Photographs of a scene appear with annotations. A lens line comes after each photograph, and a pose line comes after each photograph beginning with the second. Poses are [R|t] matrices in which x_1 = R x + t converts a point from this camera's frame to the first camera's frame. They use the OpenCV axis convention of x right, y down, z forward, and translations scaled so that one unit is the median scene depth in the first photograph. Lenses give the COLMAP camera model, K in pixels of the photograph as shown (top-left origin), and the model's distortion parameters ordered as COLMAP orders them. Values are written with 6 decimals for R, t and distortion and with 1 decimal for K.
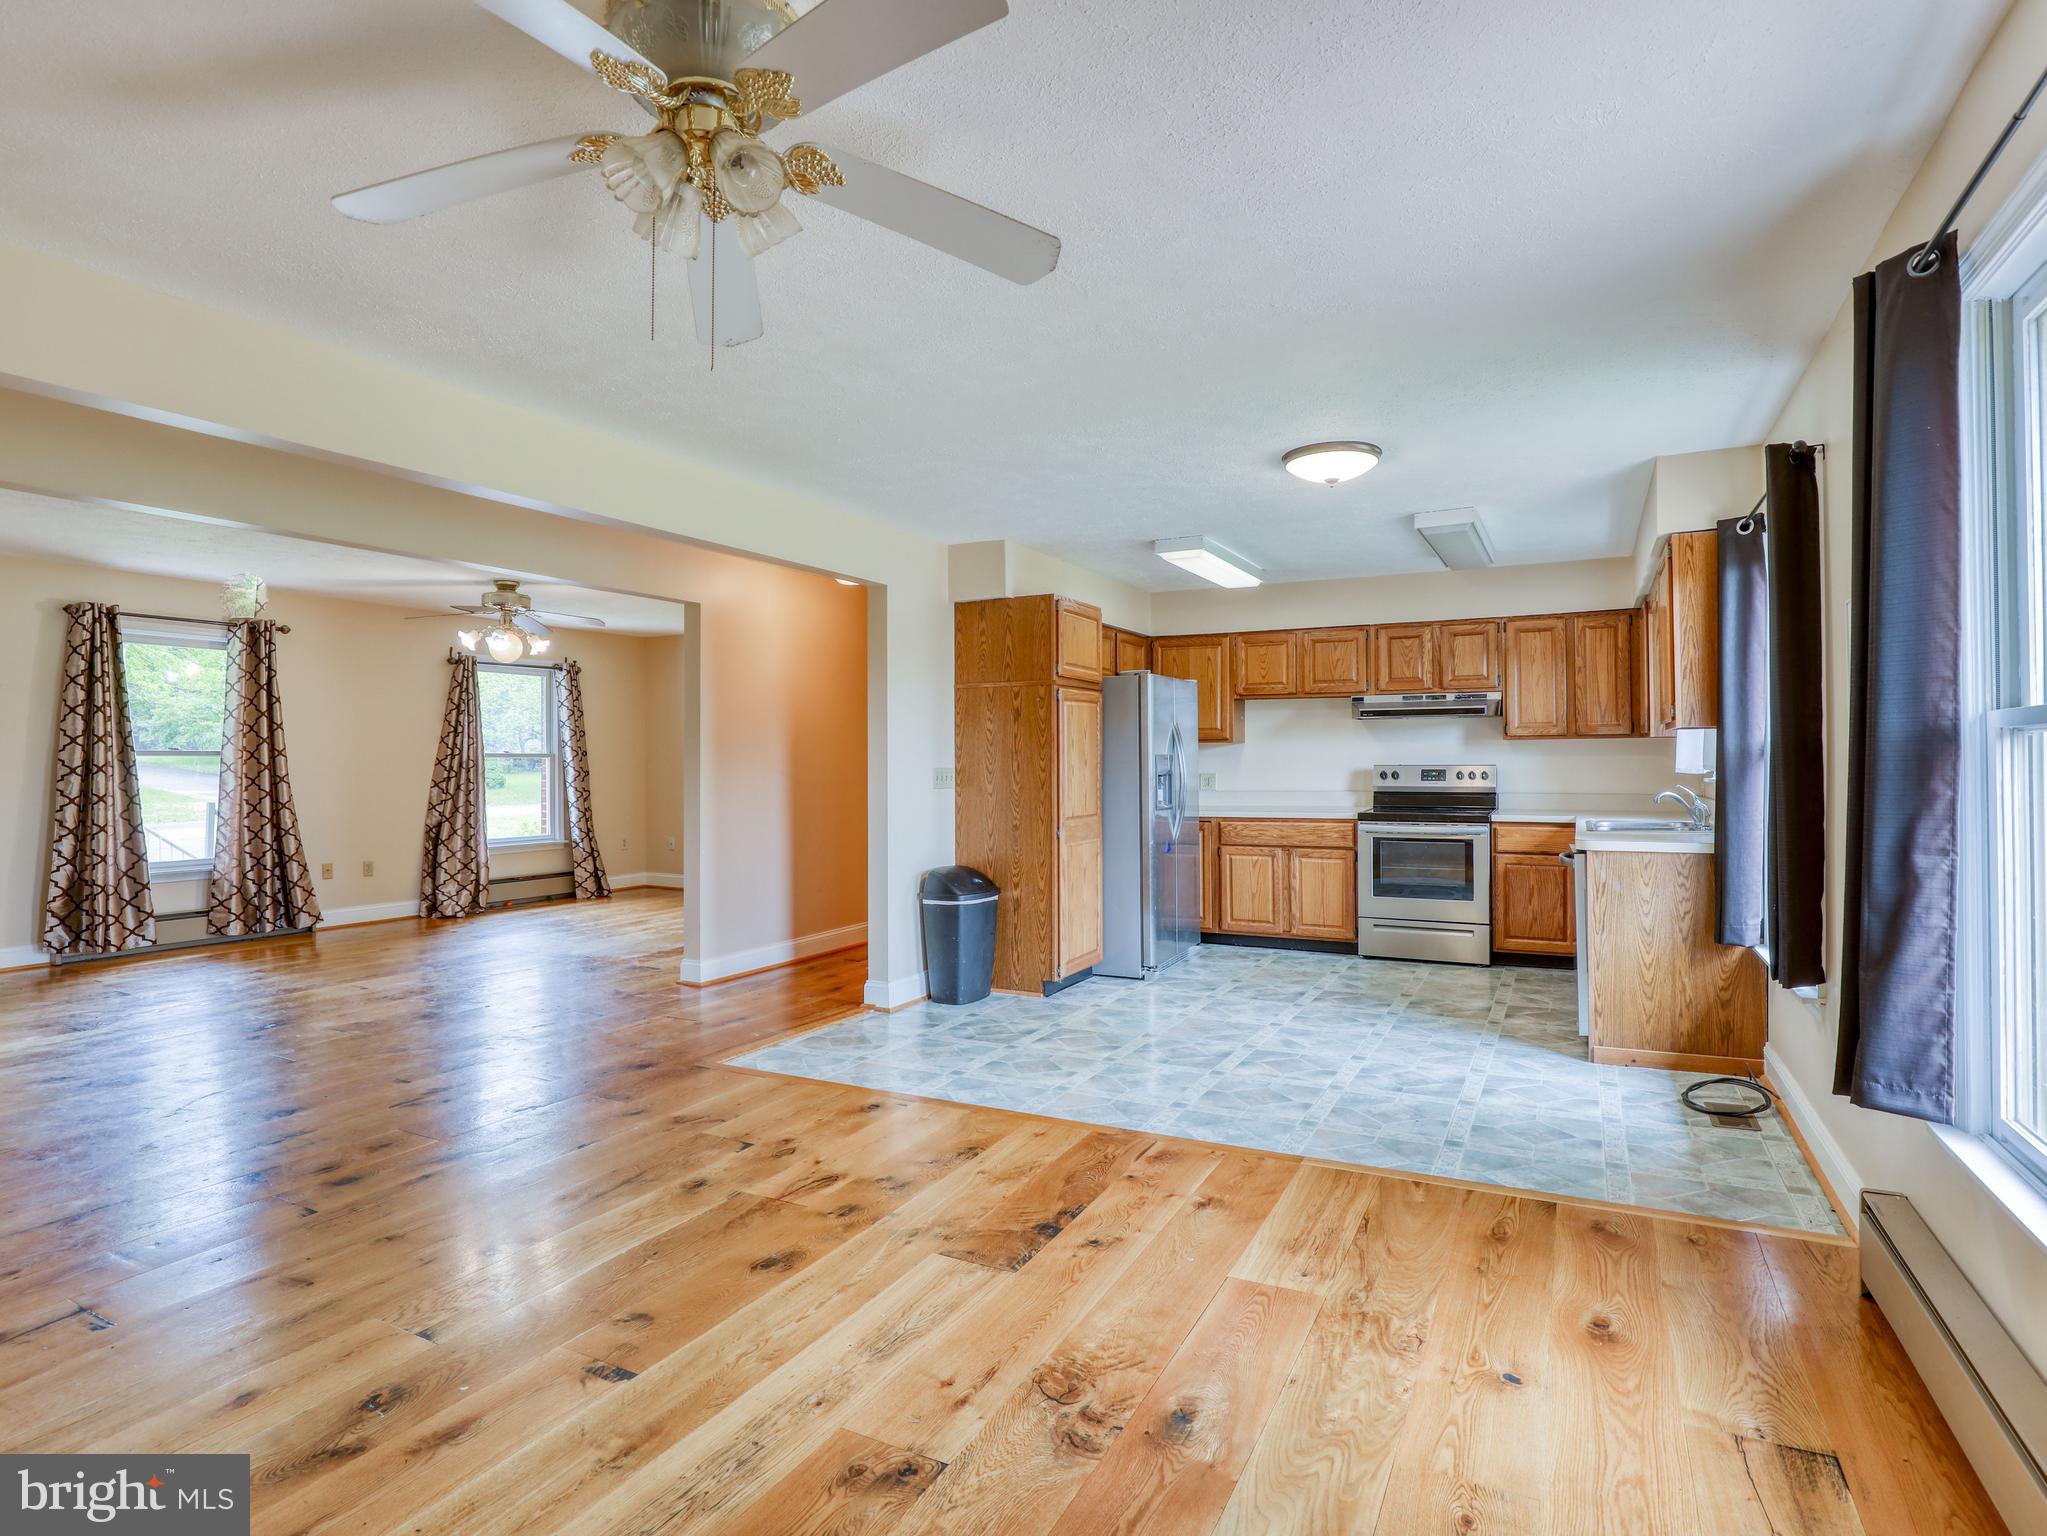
lens RADIAL K [[1064.4, 0, 1034.4], [0, 1064.4, 758.8], [0, 0, 1]] dist [-0.029620, 0.000593]
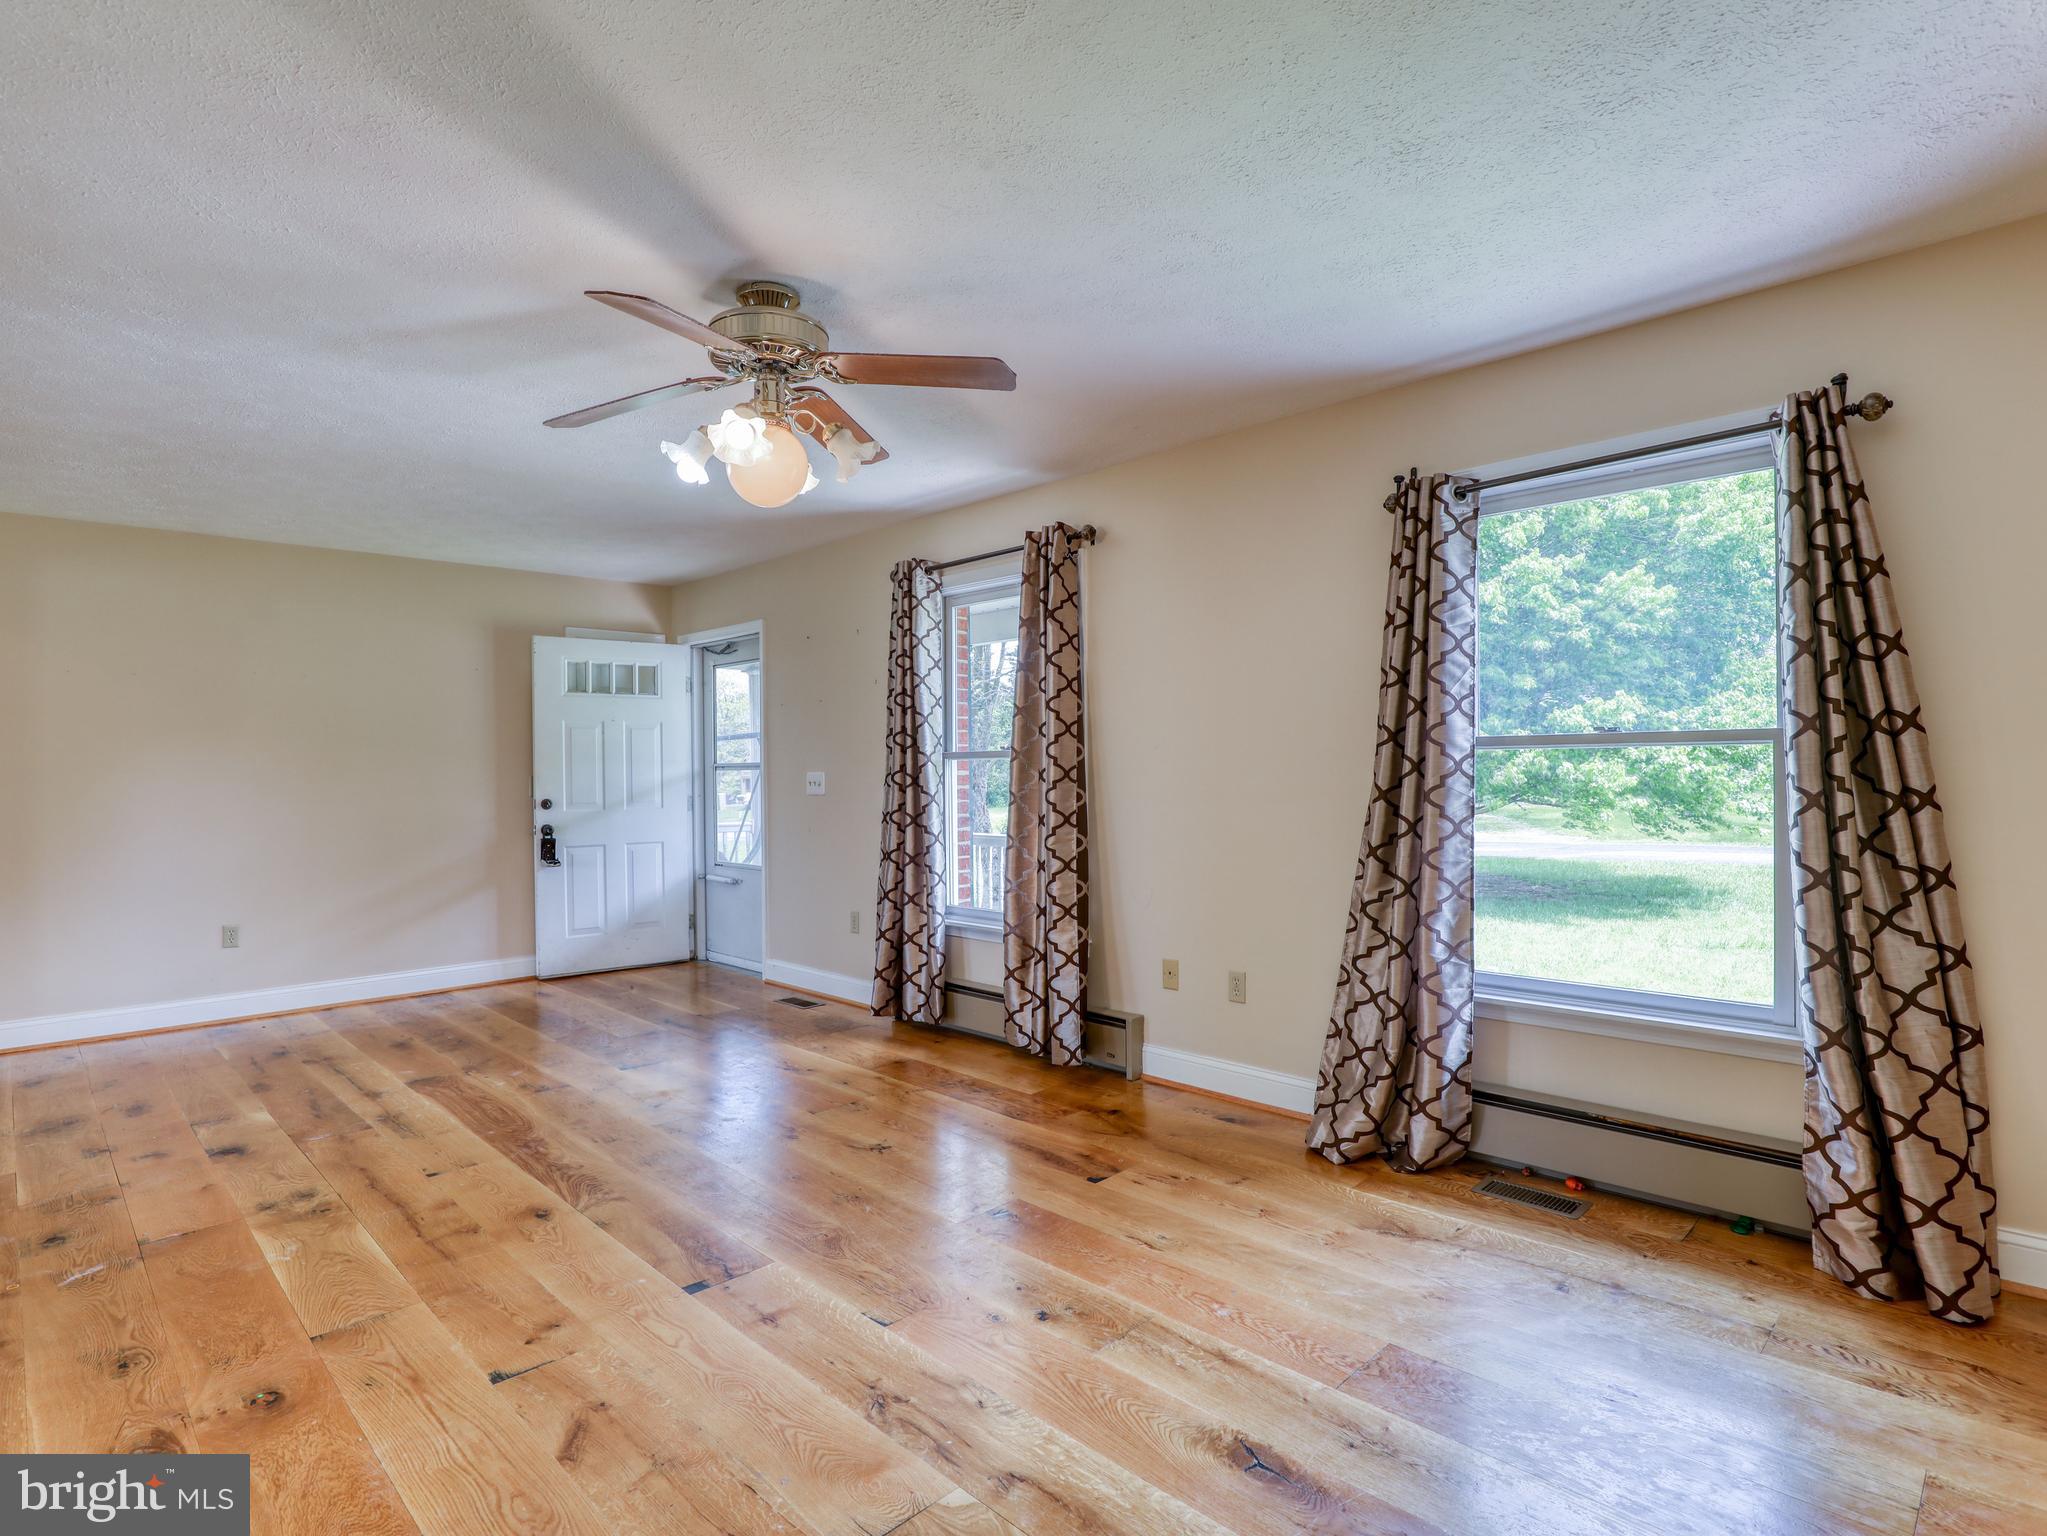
lens RADIAL K [[1055.3, 0, 1037.7], [0, 1055.3, 775.4], [0, 0, 1]] dist [-0.030914, 0.001130]
pose [[-0.307400, 0.007997, -0.951547, -0.182242], [0.016946, 0.999852, 0.002928, 0.006526], [0.951429, -0.015225, -0.307490, 1.309936]]
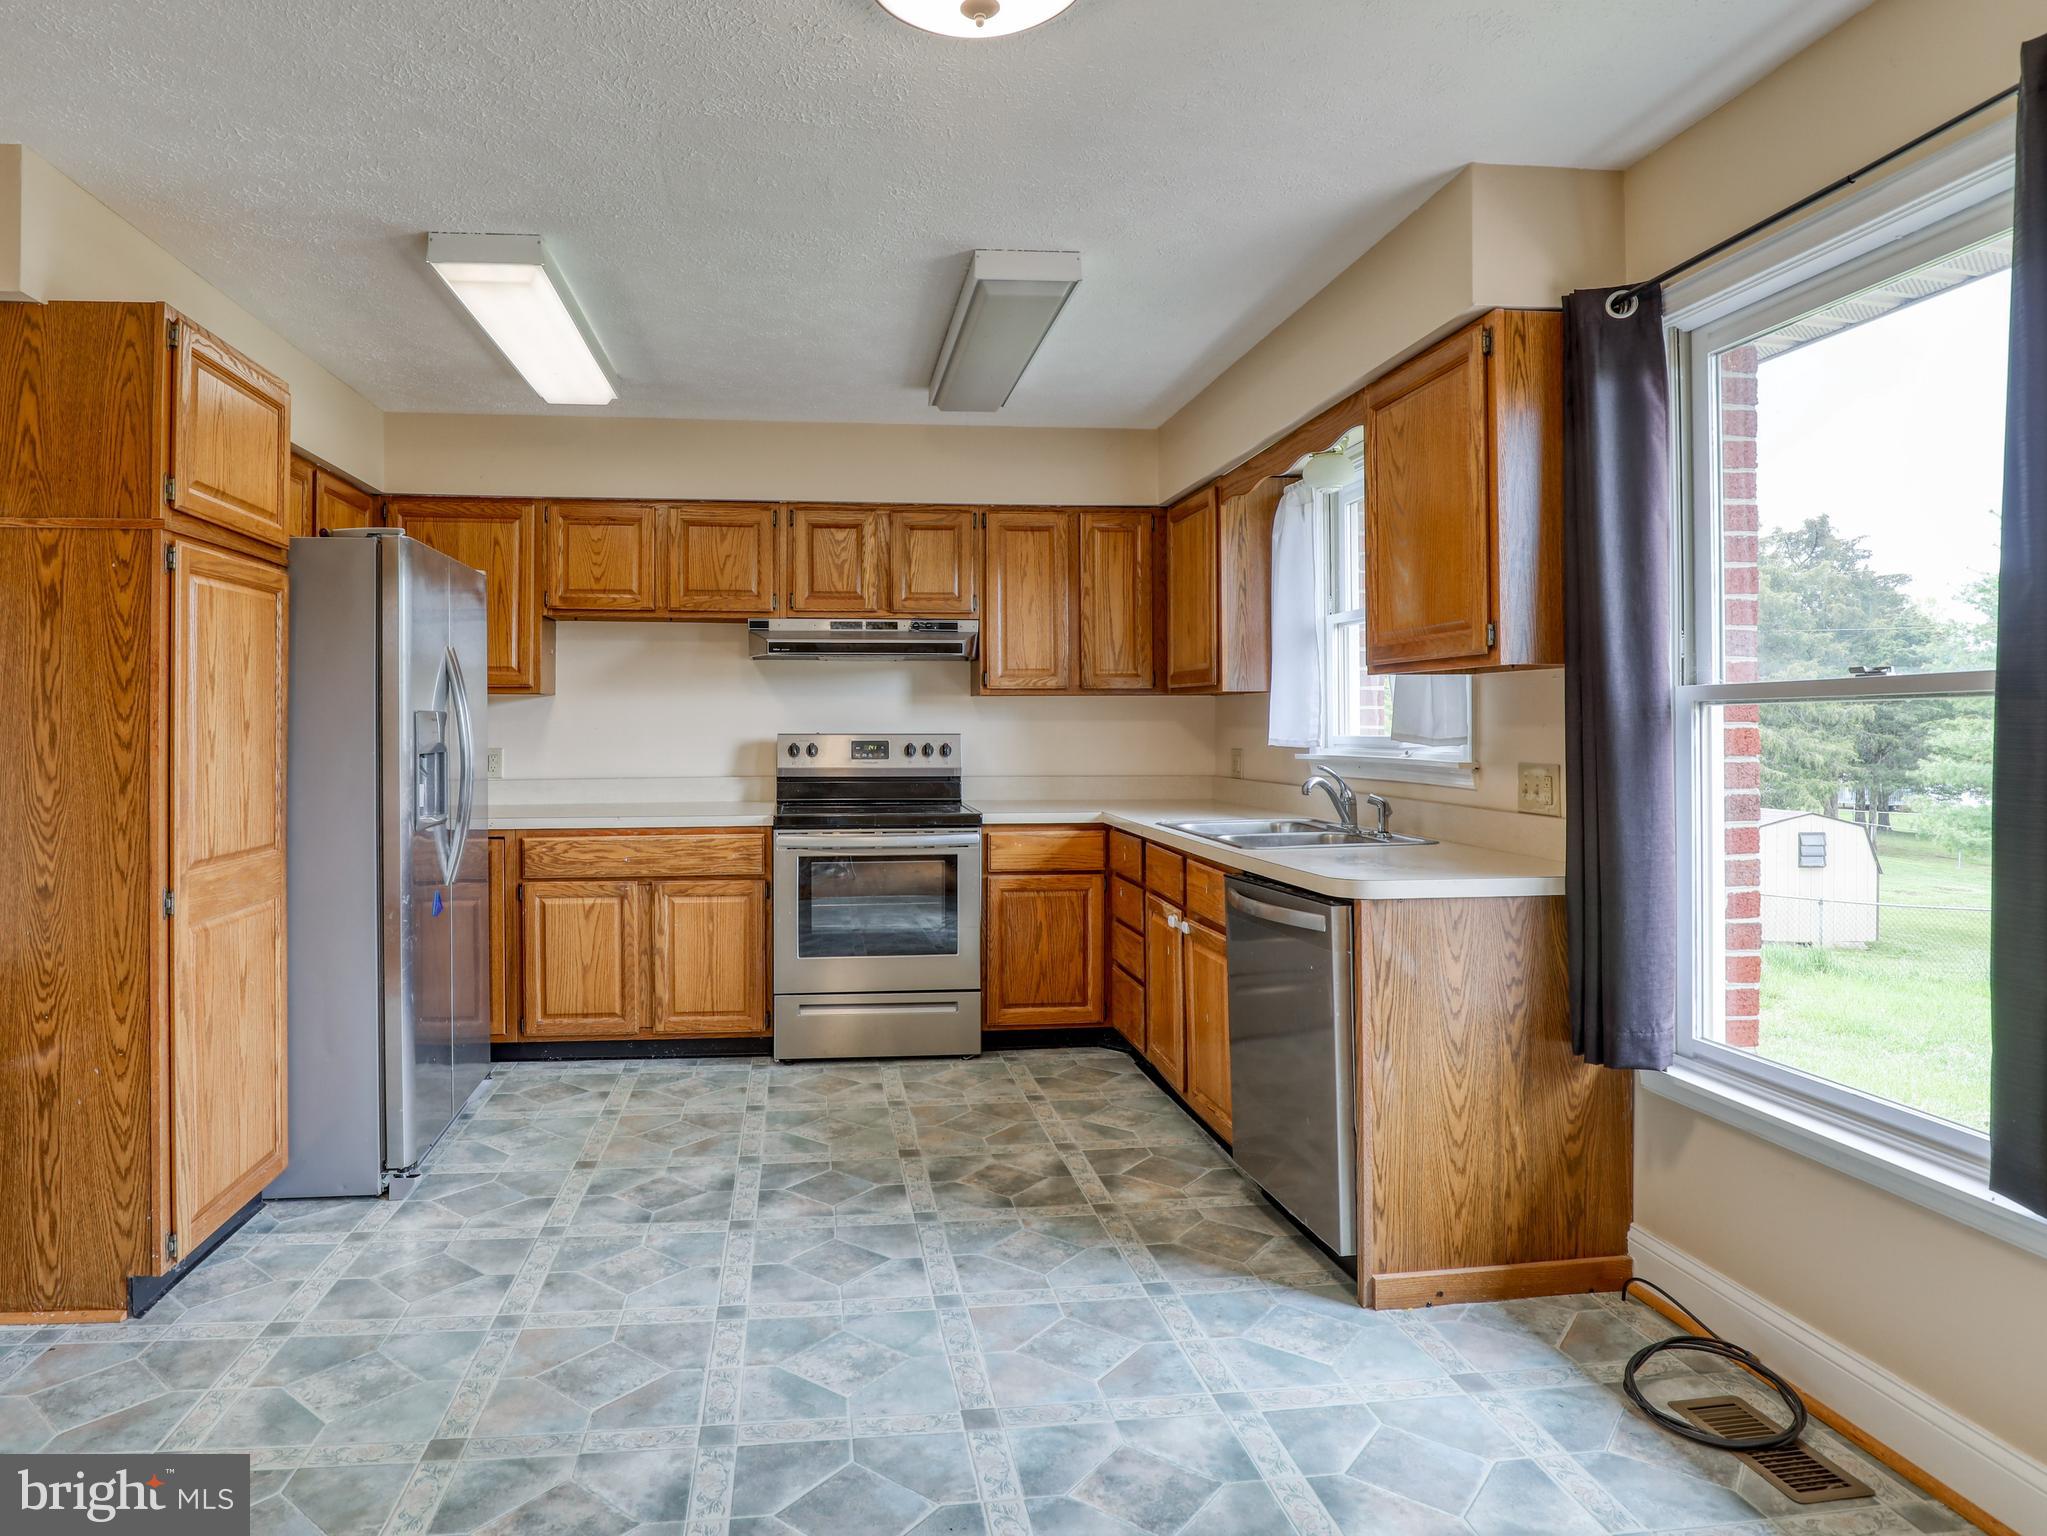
lens RADIAL K [[1196.9, 0, 912.5], [0, 1196.9, 721.3], [0, 0, 1]] dist [-0.028891, 0.000511]
pose [[0.844283, 0.006978, 0.535852, 0.017055], [-0.004230, 0.999971, -0.006357, 0.002957], [-0.535880, 0.003100, 0.844288, 0.414230]]
